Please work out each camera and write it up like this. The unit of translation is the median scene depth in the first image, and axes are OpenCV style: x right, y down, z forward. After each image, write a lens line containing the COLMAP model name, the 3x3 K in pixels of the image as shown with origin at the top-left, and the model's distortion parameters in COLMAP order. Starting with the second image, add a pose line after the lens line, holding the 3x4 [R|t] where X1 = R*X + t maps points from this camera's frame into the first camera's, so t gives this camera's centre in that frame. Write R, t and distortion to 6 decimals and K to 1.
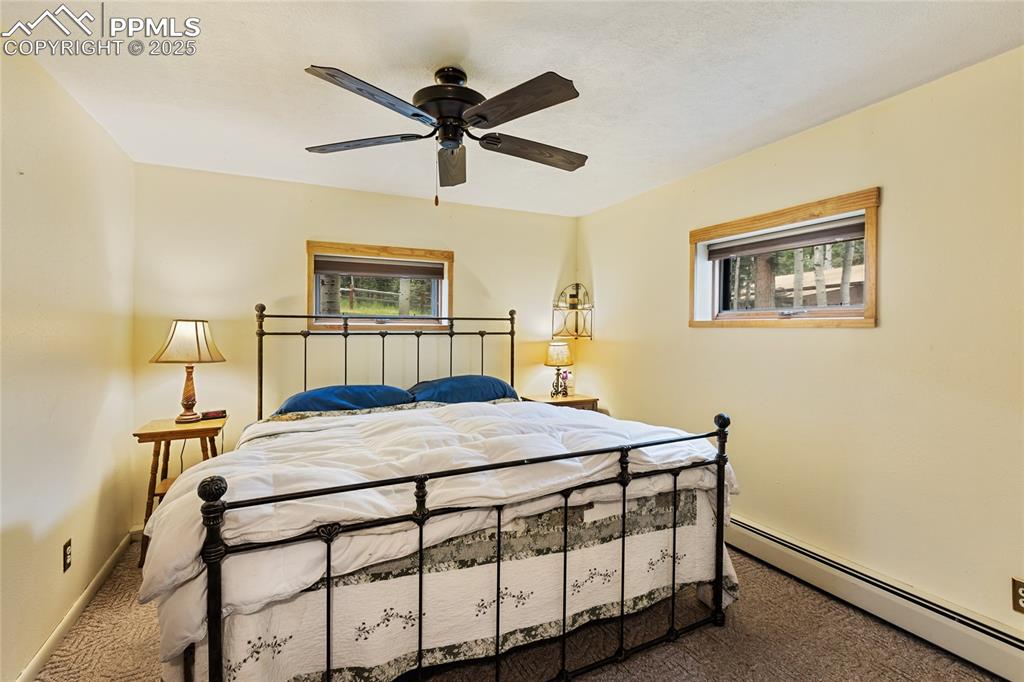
lens RADIAL K [[465.2, 0, 512.4], [0, 465.2, 335.8], [0, 0, 1]] dist [0.001357, 0.000430]
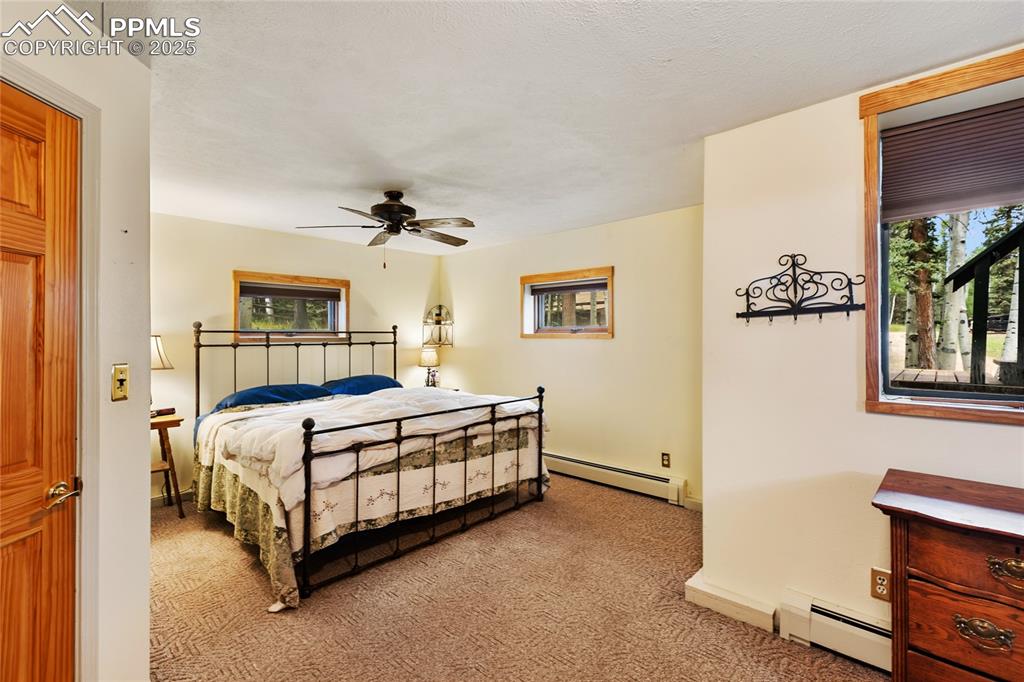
lens RADIAL K [[465.2, 0, 509.3], [0, 465.2, 337.5], [0, 0, 1]] dist [0.001357, 0.000430]
pose [[0.935818, -0.006925, 0.352414, -0.303970], [0.011242, 0.999885, -0.010205, -0.006983], [-0.352303, 0.013512, 0.935788, -0.661740]]
